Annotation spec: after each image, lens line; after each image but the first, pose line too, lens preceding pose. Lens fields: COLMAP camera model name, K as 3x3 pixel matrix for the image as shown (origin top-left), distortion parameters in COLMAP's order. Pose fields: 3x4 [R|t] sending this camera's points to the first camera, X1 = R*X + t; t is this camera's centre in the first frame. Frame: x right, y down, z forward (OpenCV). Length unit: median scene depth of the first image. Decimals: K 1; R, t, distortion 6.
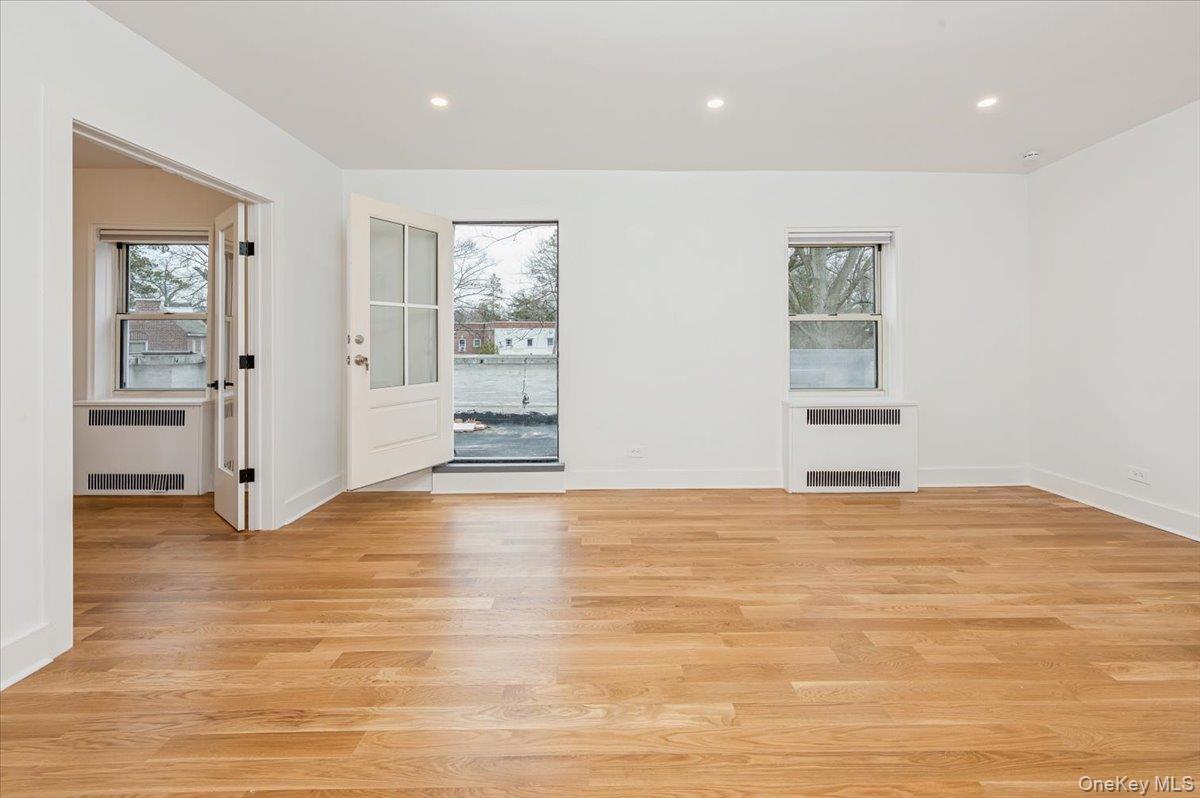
lens RADIAL K [[495.4, 0, 607.5], [0, 495.4, 338.2], [0, 0, 1]] dist [-0.000852, 0.000726]
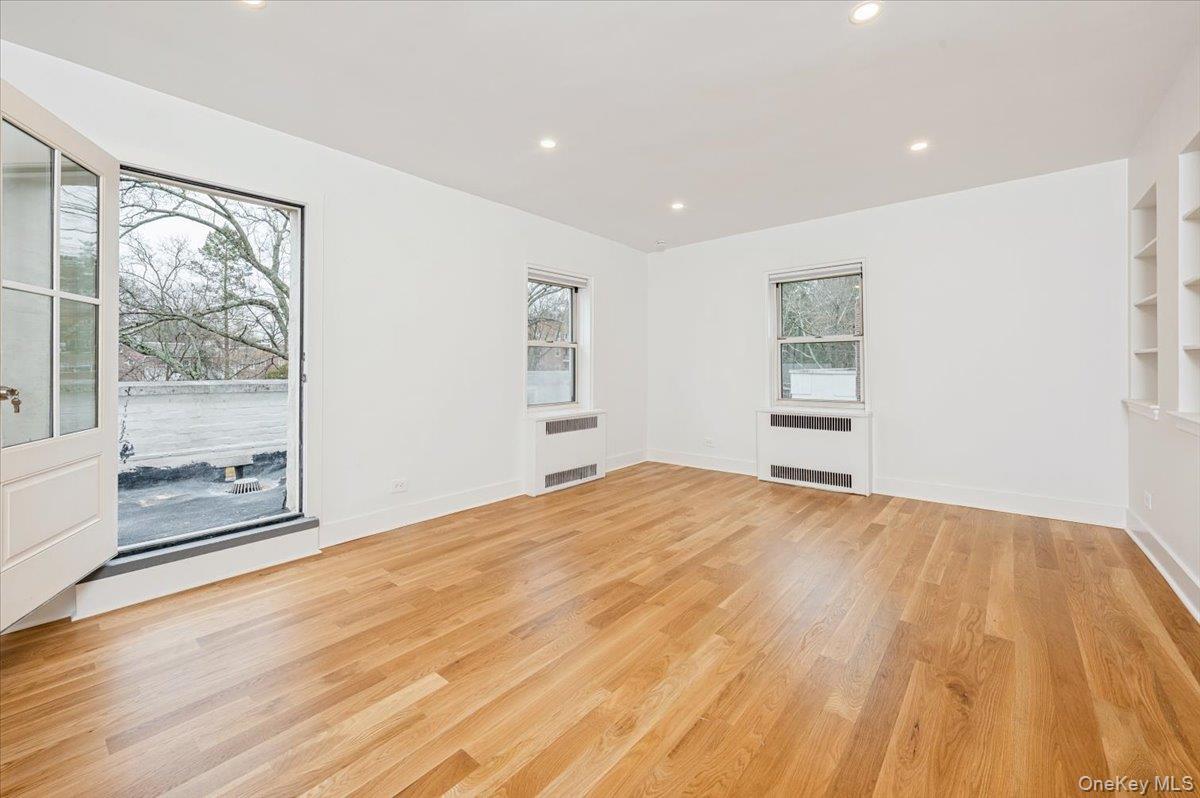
lens RADIAL K [[489.4, 0, 595.5], [0, 489.4, 361.9], [0, 0, 1]] dist [-0.001719, -0.000099]
pose [[0.650632, 0.010201, 0.759324, -0.405844], [-0.007674, 0.999947, -0.006858, 0.009812], [-0.759354, -0.001365, 0.650676, 0.167061]]
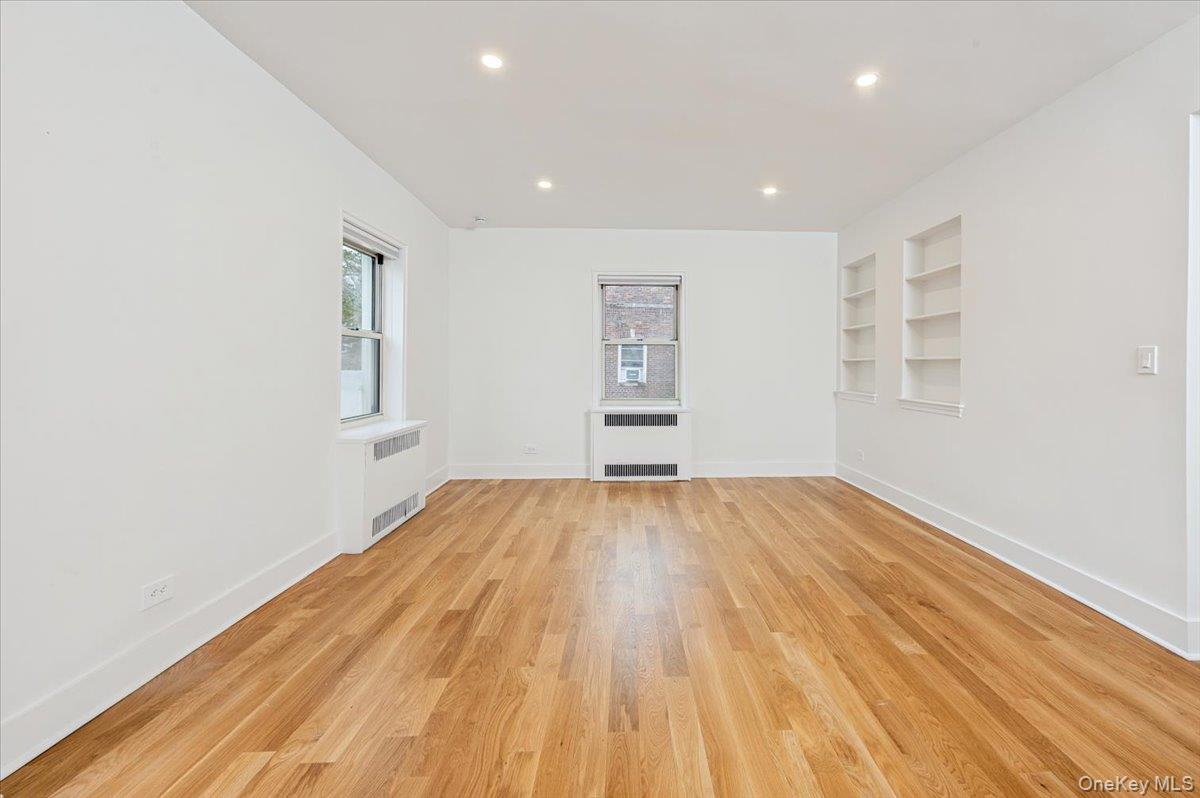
lens RADIAL K [[501.4, 0, 658.4], [0, 501.4, 368.2], [0, 0, 1]] dist [-0.001899, 0.000165]
pose [[-0.059684, 0.001001, 0.998217, -0.462211], [-0.019267, 0.999812, -0.002154, 0.012928], [-0.998031, -0.019361, -0.059653, 0.595637]]
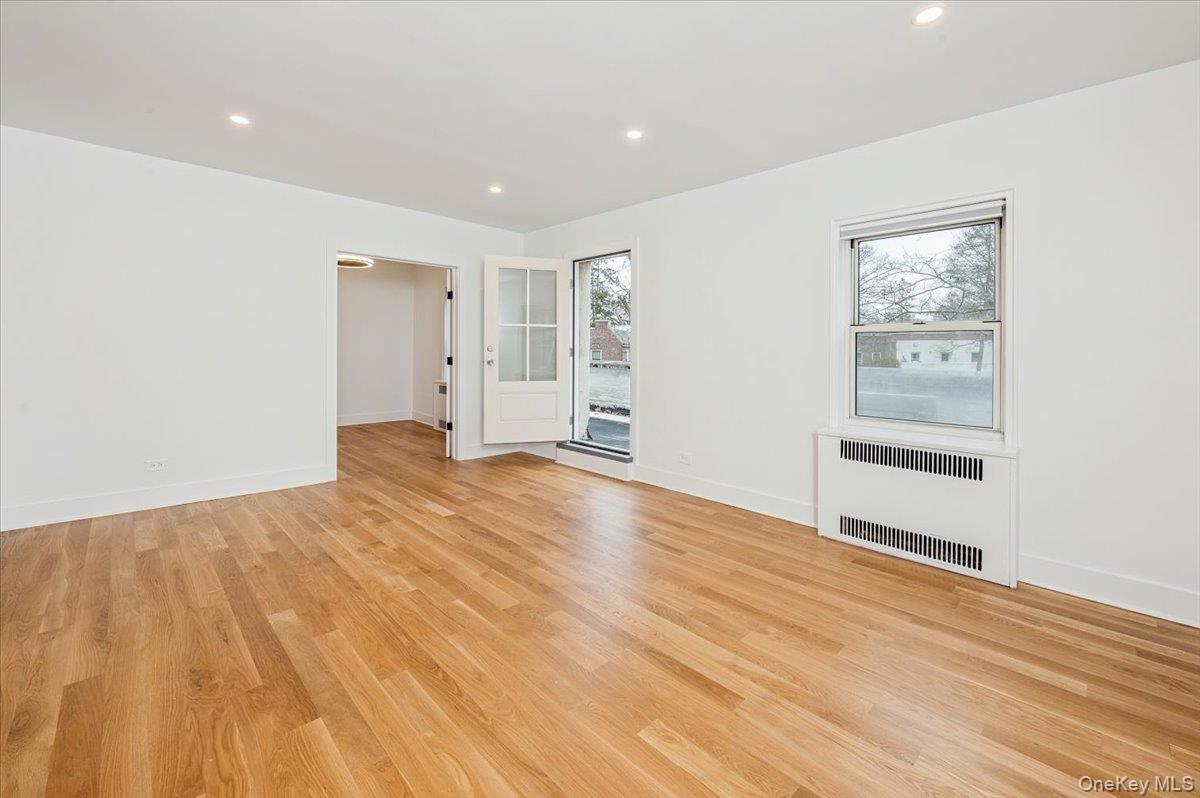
lens RADIAL K [[496.0, 0, 606.8], [0, 496.0, 352.1], [0, 0, 1]] dist [0.002167, 0.000451]
pose [[0.696150, 0.015424, -0.717730, 0.738858], [-0.013018, 0.999876, 0.008861, -0.004255], [0.717778, 0.003175, 0.696265, 0.150696]]
